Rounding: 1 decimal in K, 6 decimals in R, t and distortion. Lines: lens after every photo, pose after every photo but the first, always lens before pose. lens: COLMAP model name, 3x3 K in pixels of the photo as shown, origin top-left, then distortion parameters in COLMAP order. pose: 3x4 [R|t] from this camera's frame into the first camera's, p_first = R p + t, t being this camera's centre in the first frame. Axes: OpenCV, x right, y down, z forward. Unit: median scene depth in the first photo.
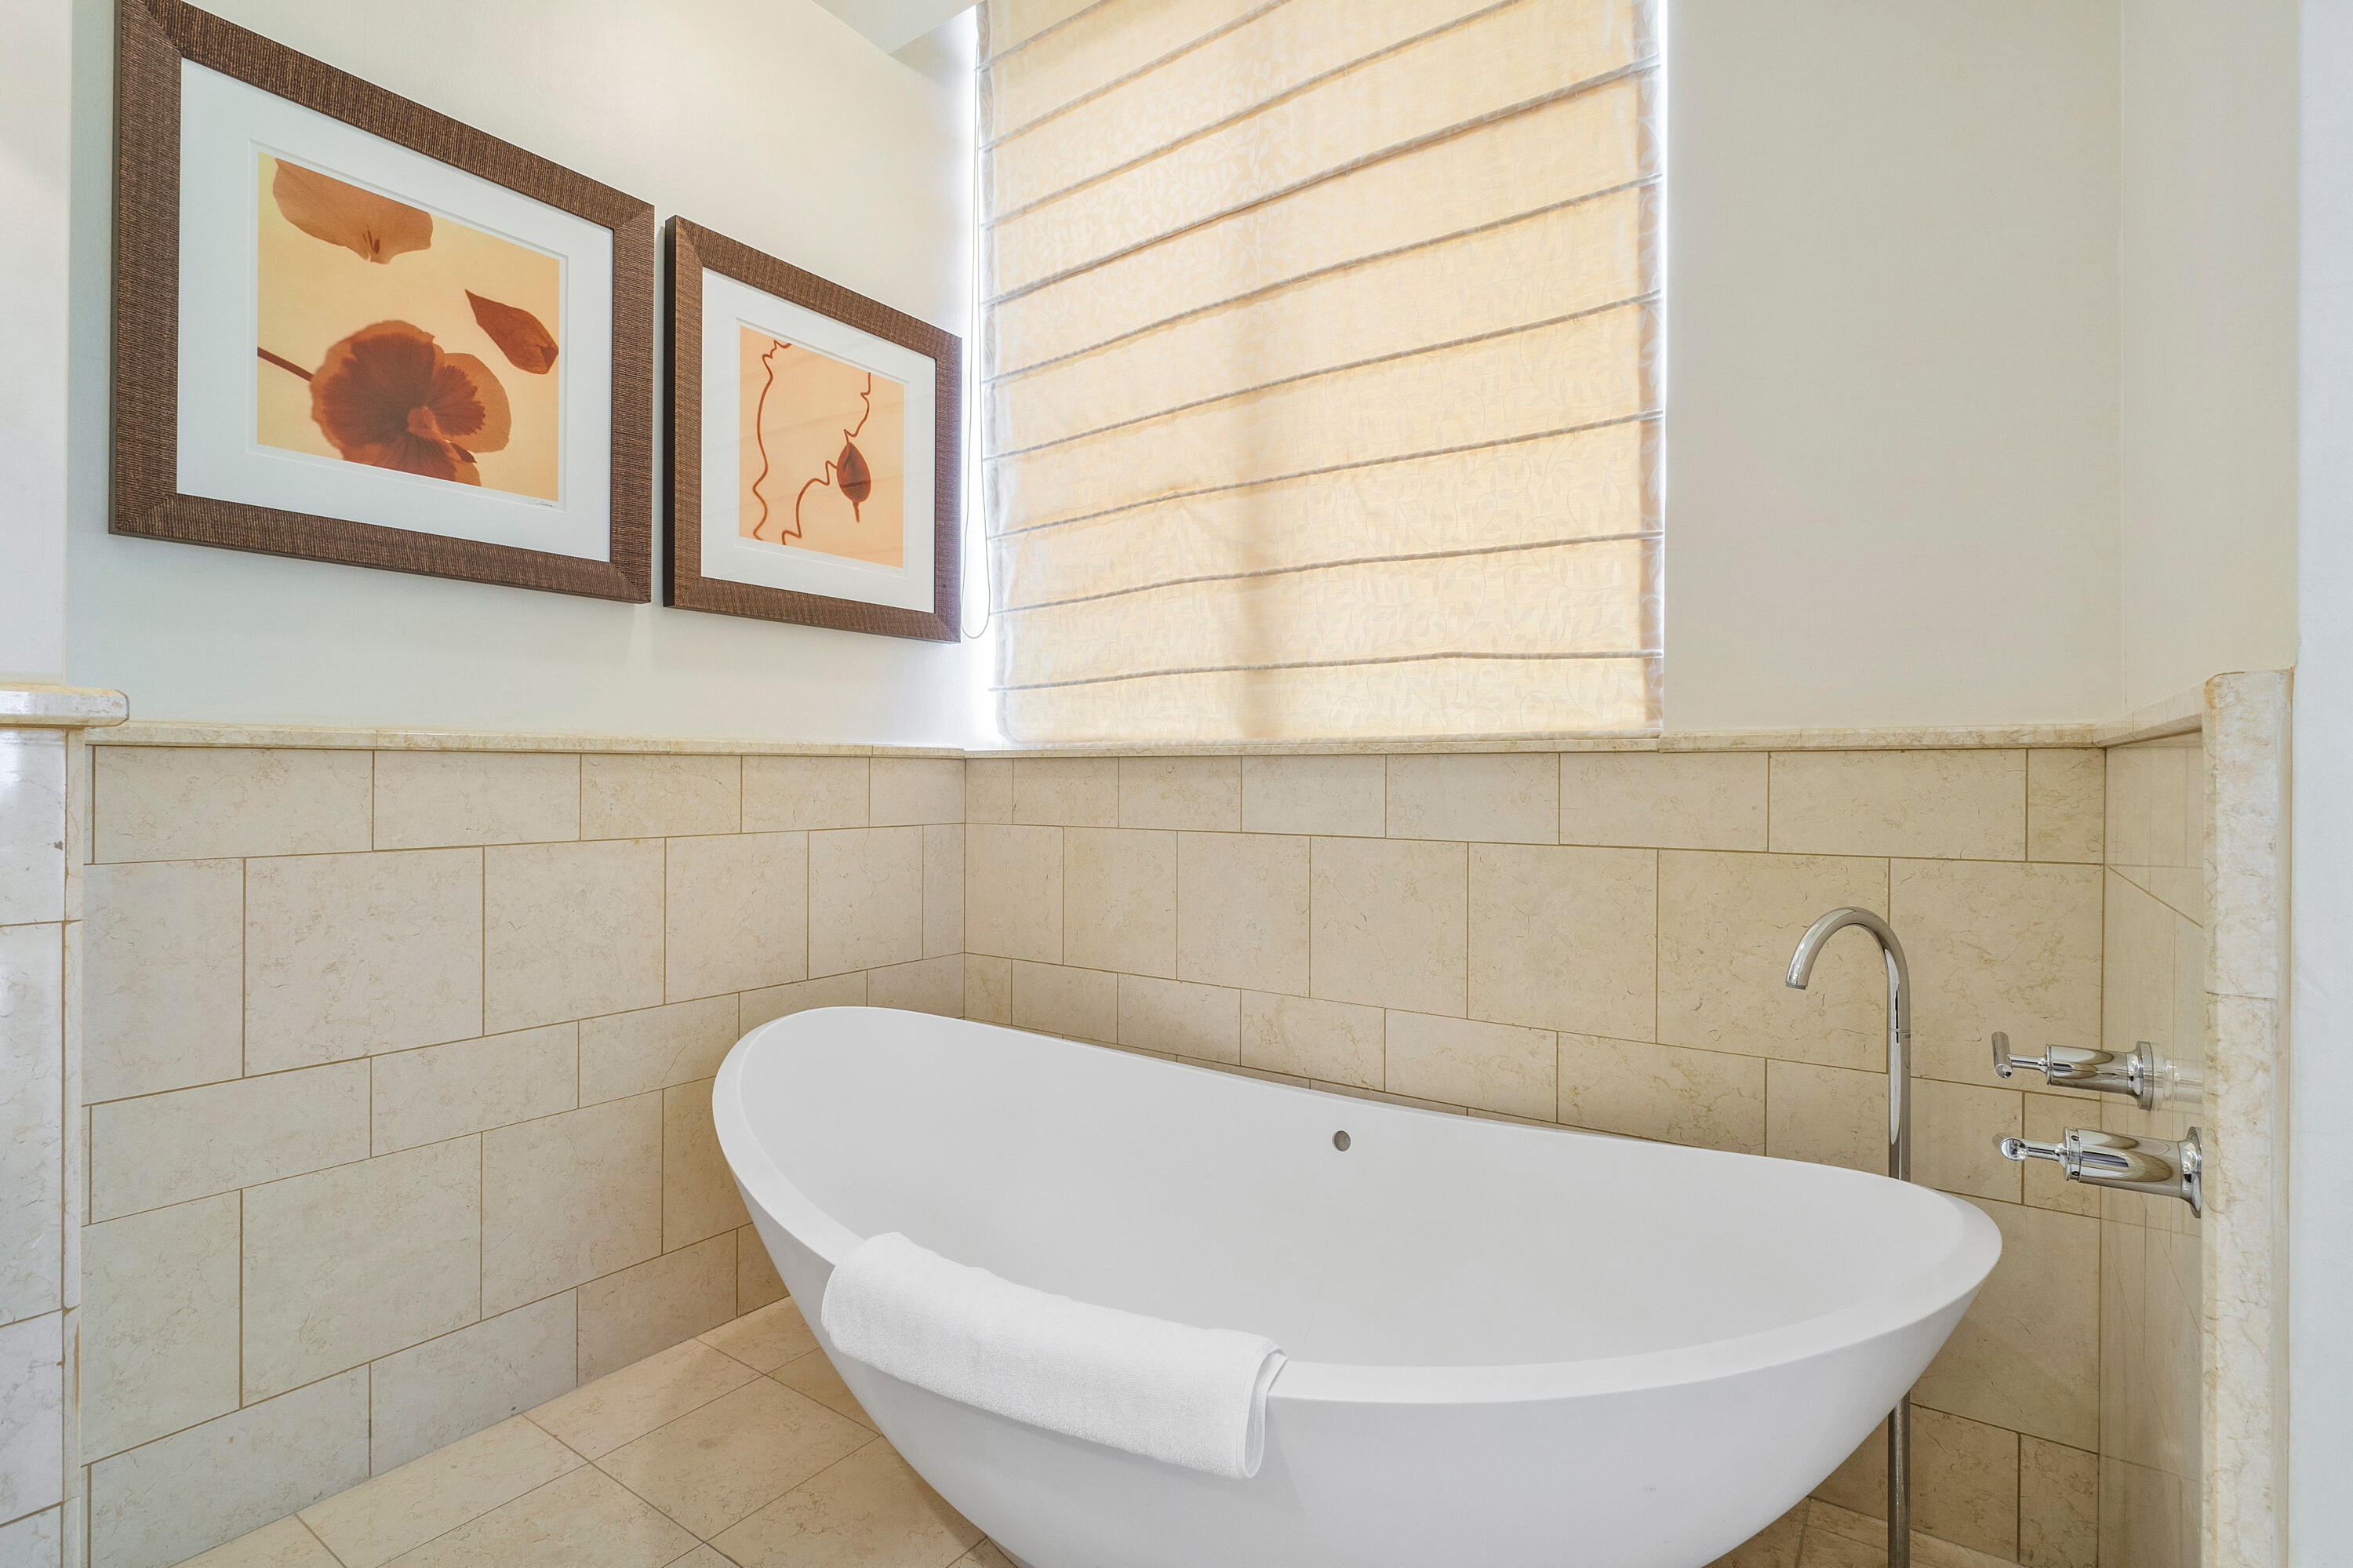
lens RADIAL K [[1119.6, 0, 1176.5], [0, 1119.6, 784.0], [0, 0, 1]] dist [-0.014937, 0.000679]
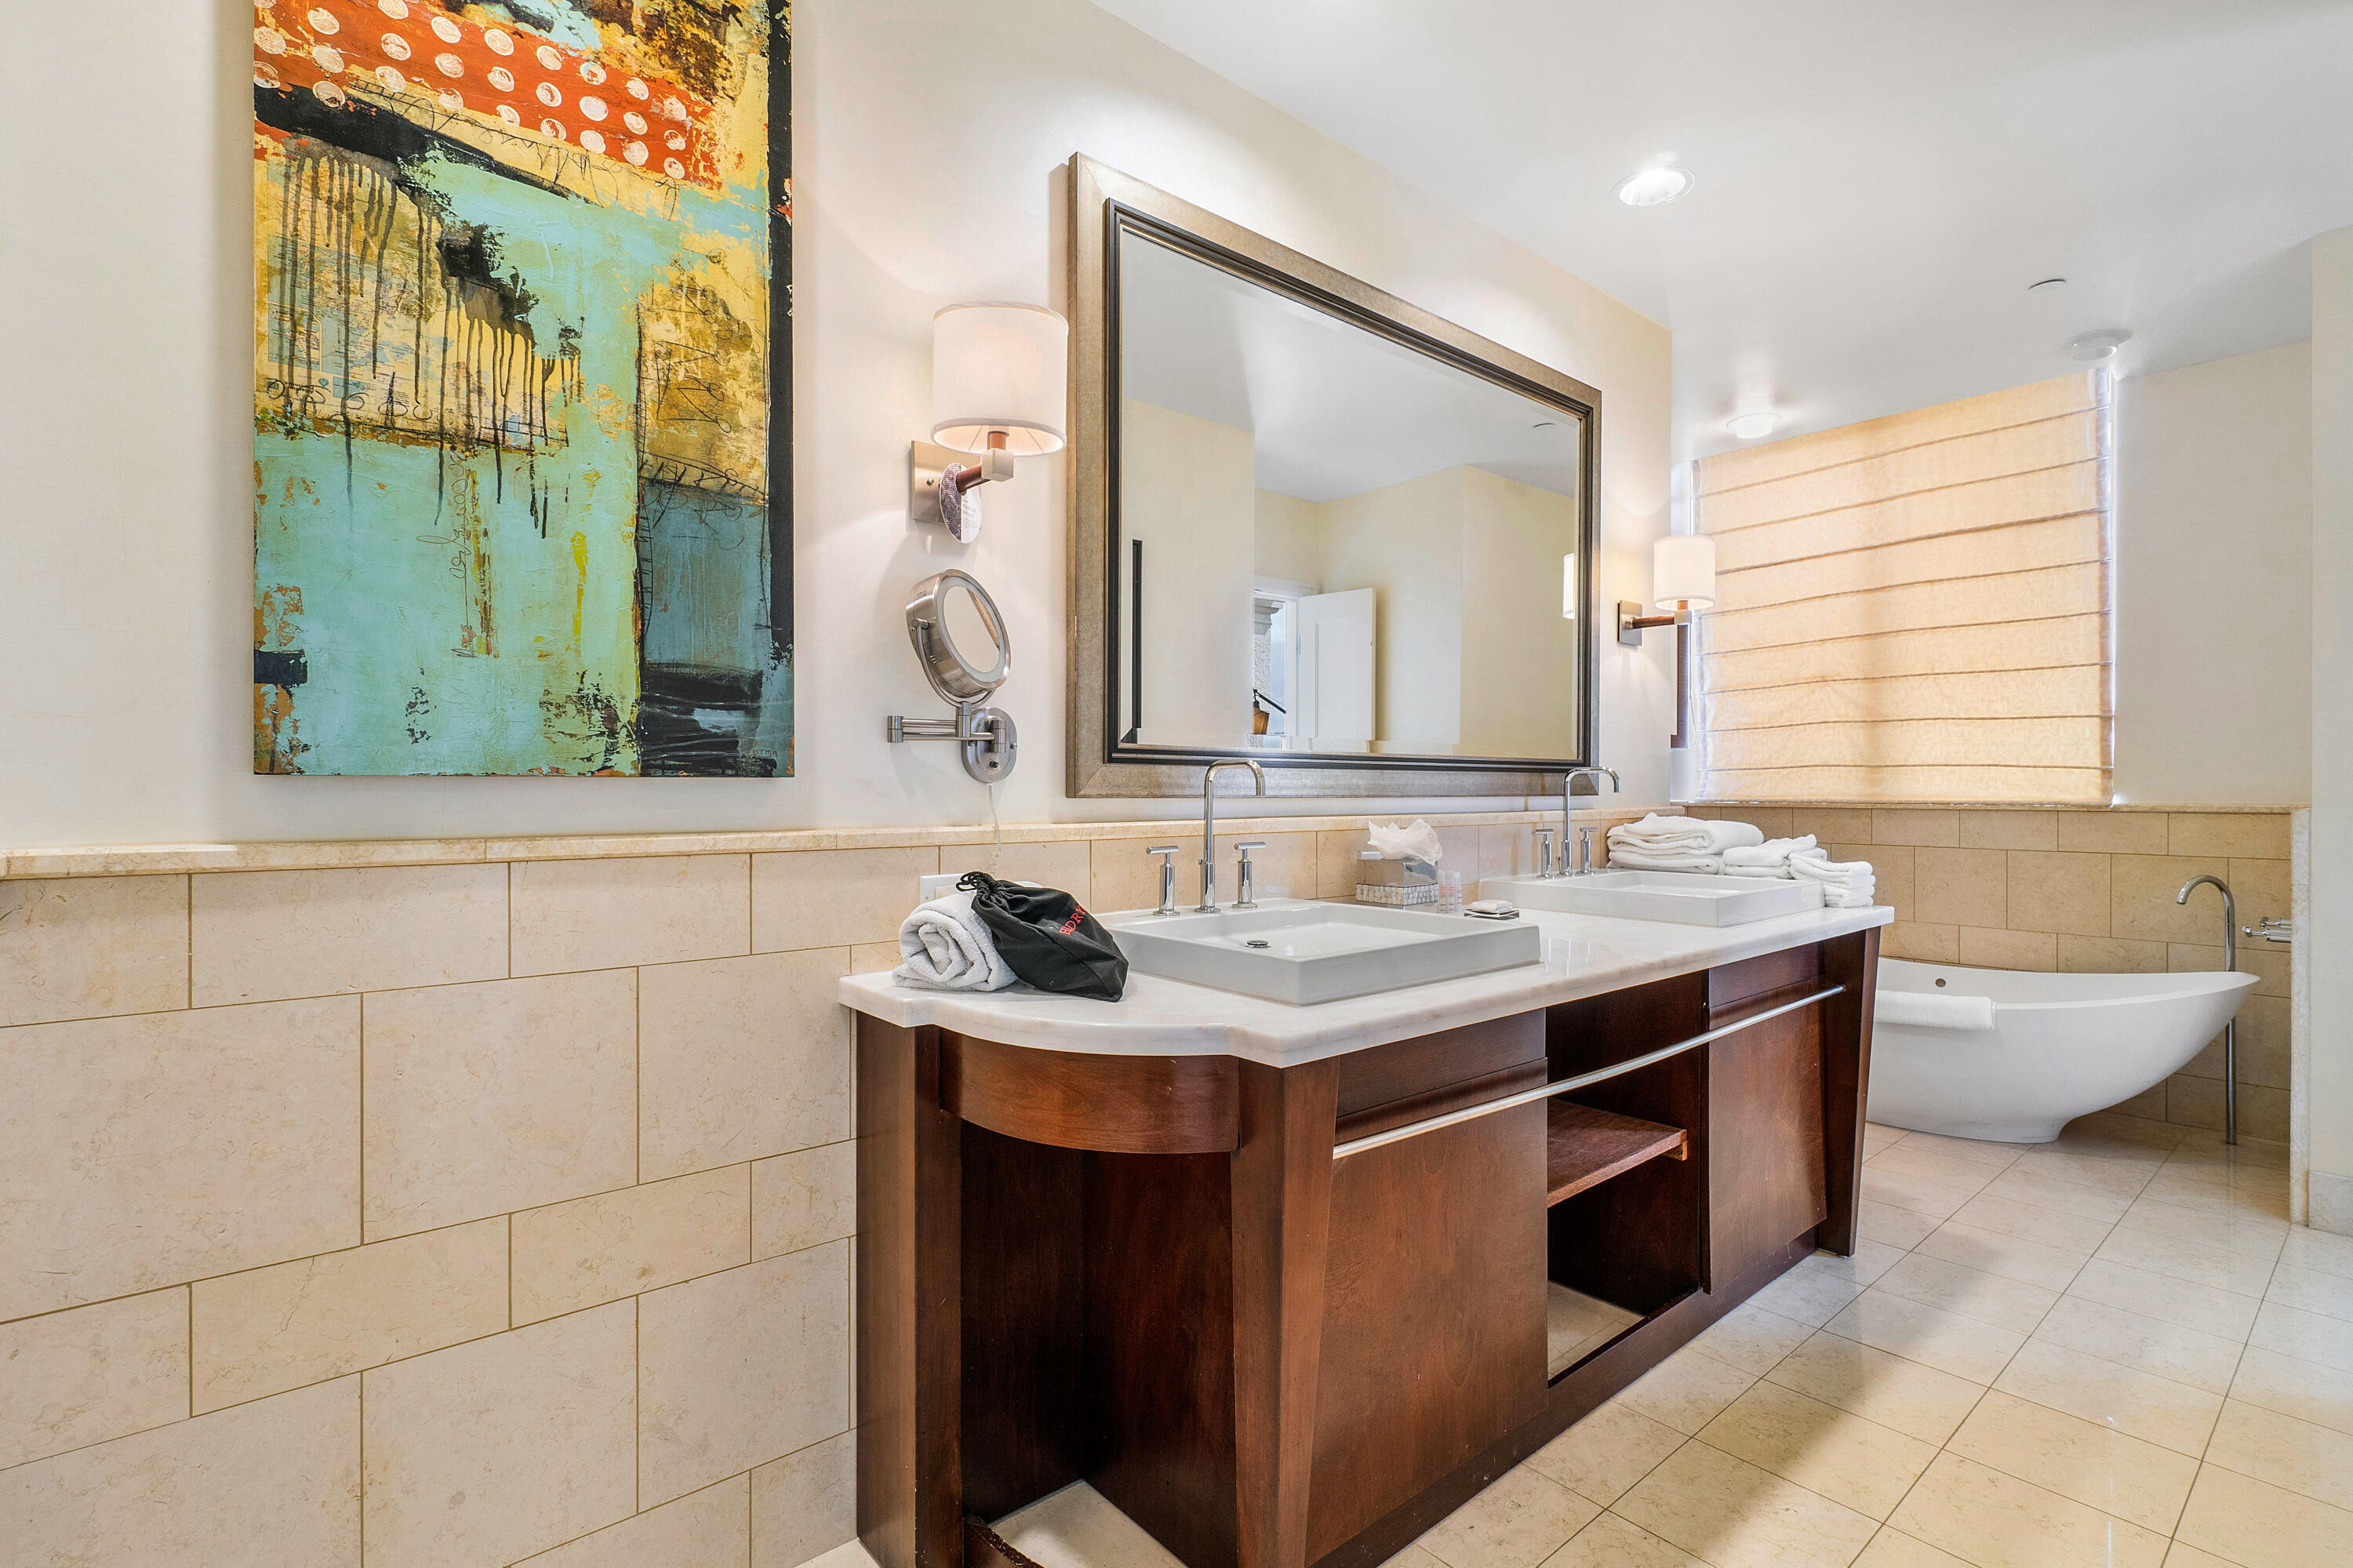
lens RADIAL K [[1055.8, 0, 1209.4], [0, 1055.8, 788.4], [0, 0, 1]] dist [-0.001405, -0.000026]
pose [[0.969800, -0.001591, -0.243895, -0.645763], [0.000001, 0.999979, -0.006519, -0.047855], [0.243901, 0.006322, 0.969780, -1.200487]]
